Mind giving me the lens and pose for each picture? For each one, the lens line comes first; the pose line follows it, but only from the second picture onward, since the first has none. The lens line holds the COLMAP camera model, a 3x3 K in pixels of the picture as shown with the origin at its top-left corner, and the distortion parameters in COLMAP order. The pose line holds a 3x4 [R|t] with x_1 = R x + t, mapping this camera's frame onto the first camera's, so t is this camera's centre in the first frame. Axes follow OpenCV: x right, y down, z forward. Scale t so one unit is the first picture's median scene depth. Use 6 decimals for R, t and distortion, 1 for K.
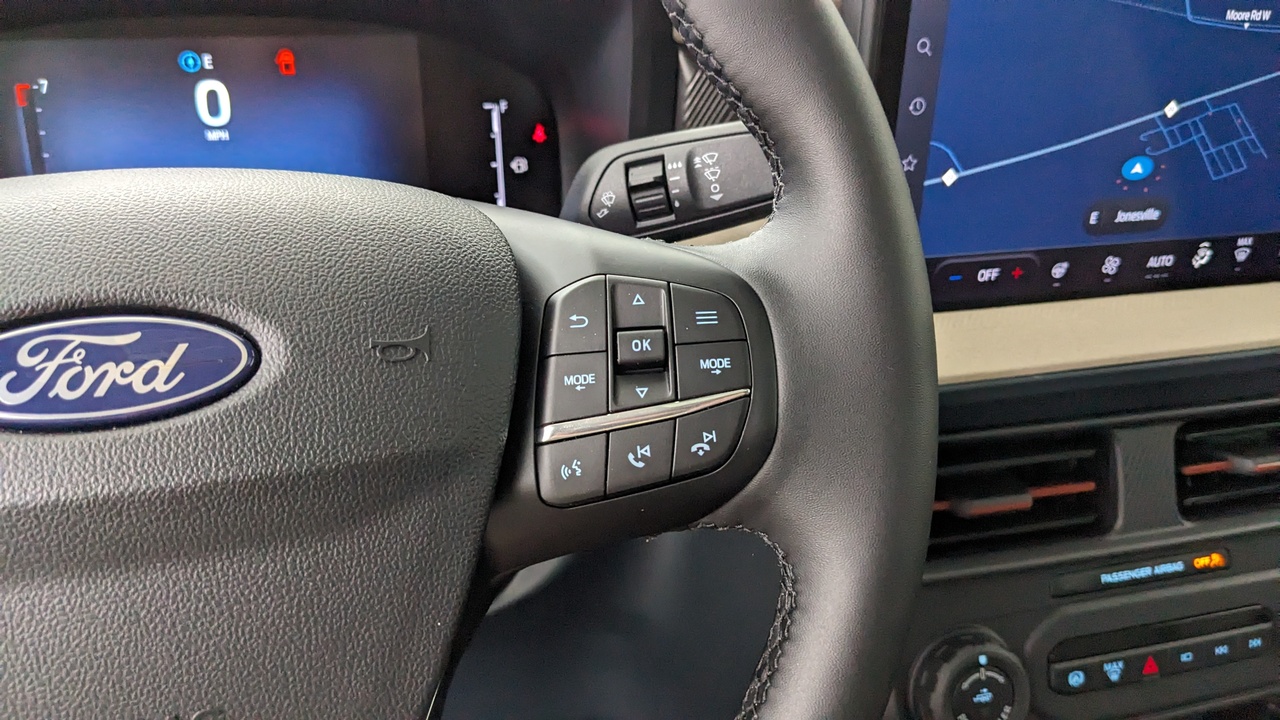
lens RADIAL K [[1032.9, 0, 641.8], [0, 1032.9, 355.9], [0, 0, 1]] dist [0.052300, -0.106292]
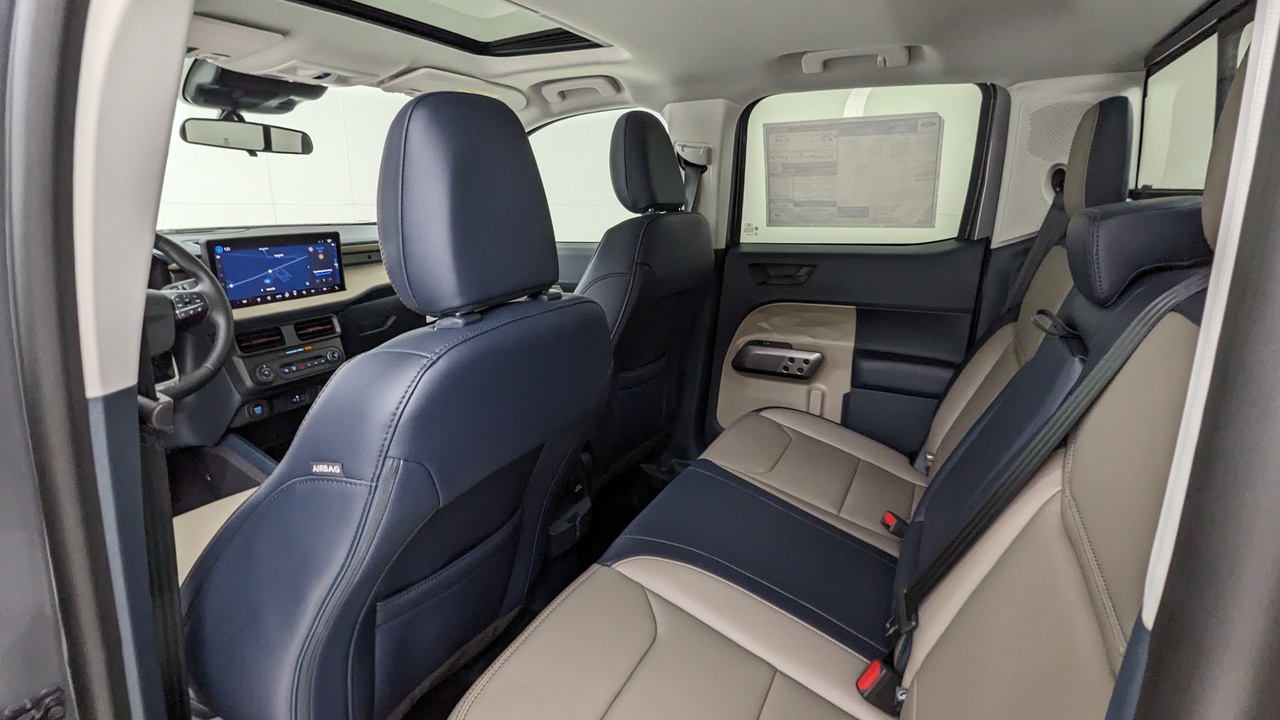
lens RADIAL K [[614.2, 0, 642.0], [0, 614.2, 359.7], [0, 0, 1]] dist [0.002925, 0.000531]
pose [[0.686898, -0.215226, 0.694153, -1.243160], [0.291290, 0.956598, 0.008354, 1.754294], [-0.665824, 0.196461, 0.719779, -5.989171]]
